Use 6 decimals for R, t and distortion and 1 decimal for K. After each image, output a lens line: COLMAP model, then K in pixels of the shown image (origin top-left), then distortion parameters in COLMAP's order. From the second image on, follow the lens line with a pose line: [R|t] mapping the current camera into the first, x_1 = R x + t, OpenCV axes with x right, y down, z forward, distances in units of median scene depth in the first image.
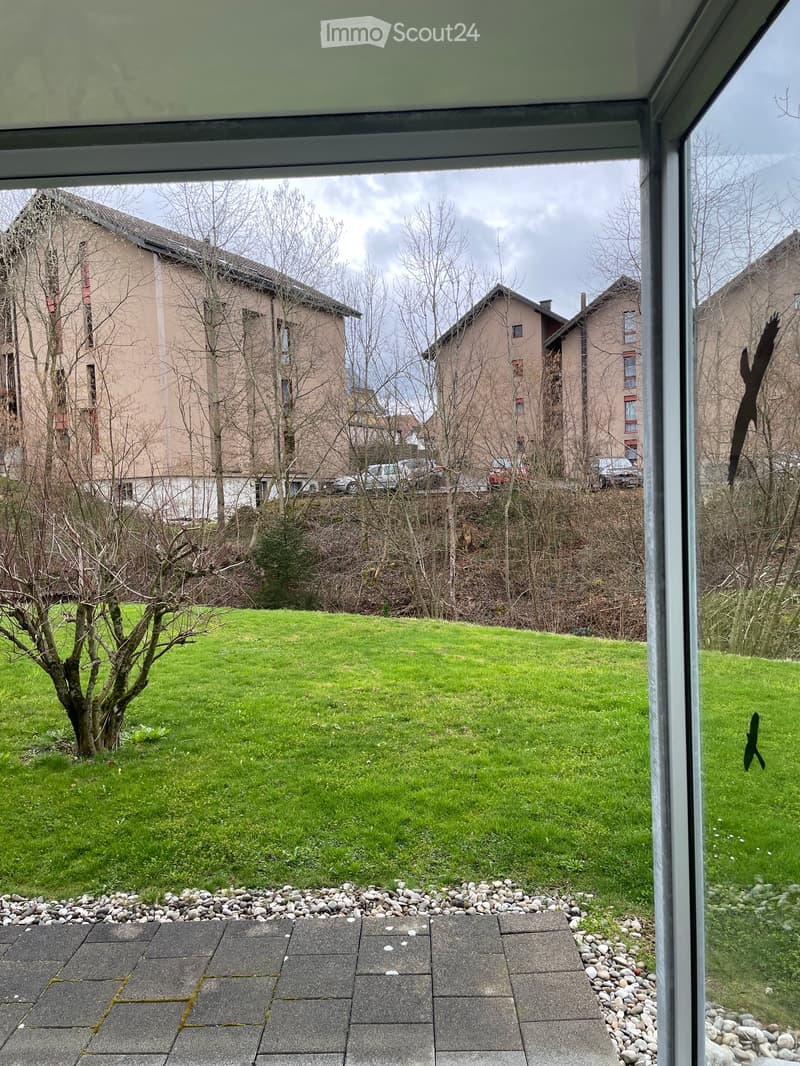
lens RADIAL K [[812.9, 0, 397.8], [0, 812.9, 531.6], [0, 0, 1]] dist [0.096348, -0.106740]
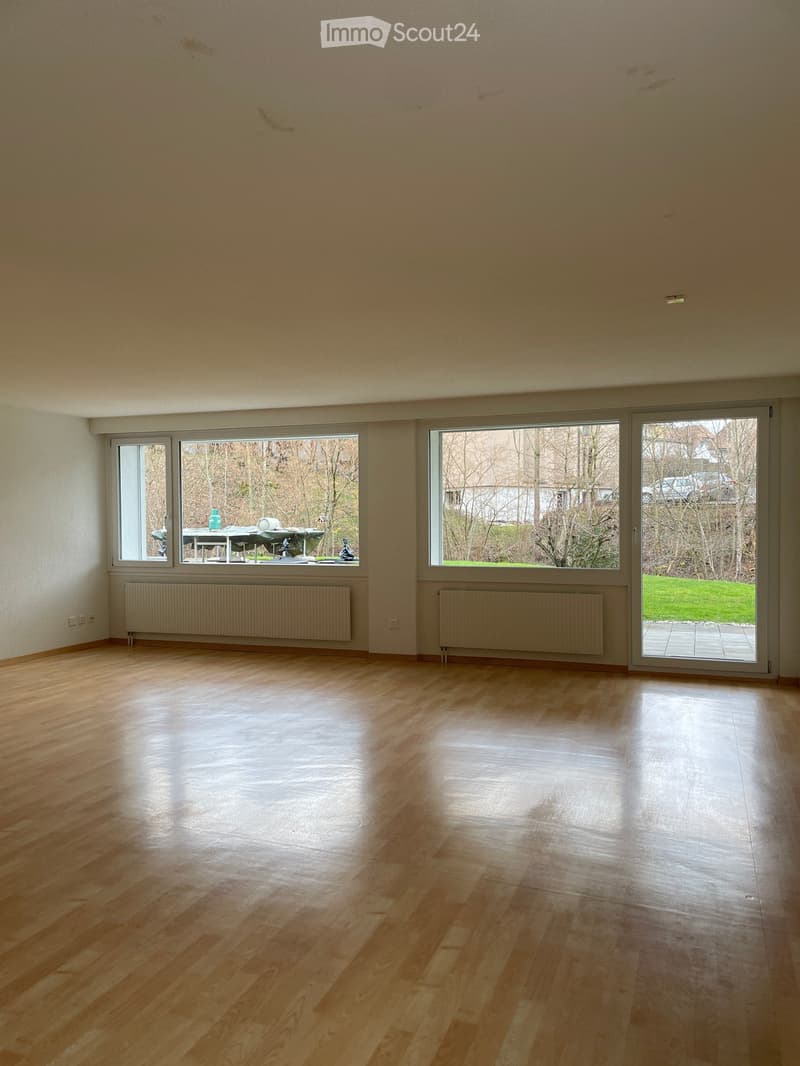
lens RADIAL K [[812.9, 0, 397.8], [0, 812.9, 531.6], [0, 0, 1]] dist [0.096348, -0.106740]
pose [[0.944677, 0.035111, -0.326117, -0.010330], [-0.039109, 0.999219, -0.005710, 0.017100], [0.325661, 0.018149, 0.945312, -0.244126]]
